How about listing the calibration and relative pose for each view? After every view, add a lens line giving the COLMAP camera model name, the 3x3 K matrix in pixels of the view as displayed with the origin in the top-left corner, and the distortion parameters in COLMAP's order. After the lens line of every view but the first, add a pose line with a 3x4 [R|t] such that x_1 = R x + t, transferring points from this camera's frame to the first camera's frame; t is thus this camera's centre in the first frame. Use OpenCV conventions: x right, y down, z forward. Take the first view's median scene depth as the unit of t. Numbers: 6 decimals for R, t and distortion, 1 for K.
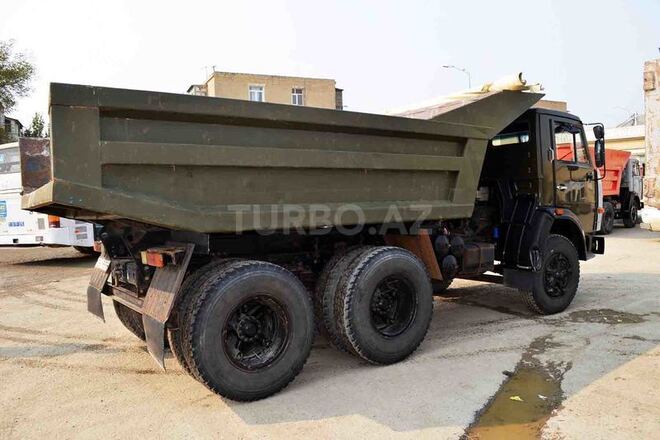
lens RADIAL K [[525.6, 0, 330.1], [0, 525.6, 205.6], [0, 0, 1]] dist [-0.082221, 0.000720]
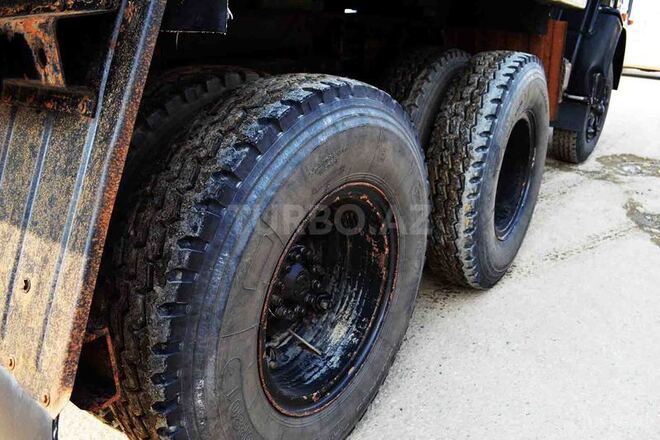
lens RADIAL K [[525.6, 0, 330.1], [0, 525.6, 205.6], [0, 0, 1]] dist [-0.082221, 0.000720]
pose [[0.945774, -0.066247, 0.317998, -0.236740], [-0.040050, 0.947730, 0.316549, 0.081064], [-0.322346, -0.312120, 0.893686, 0.706311]]
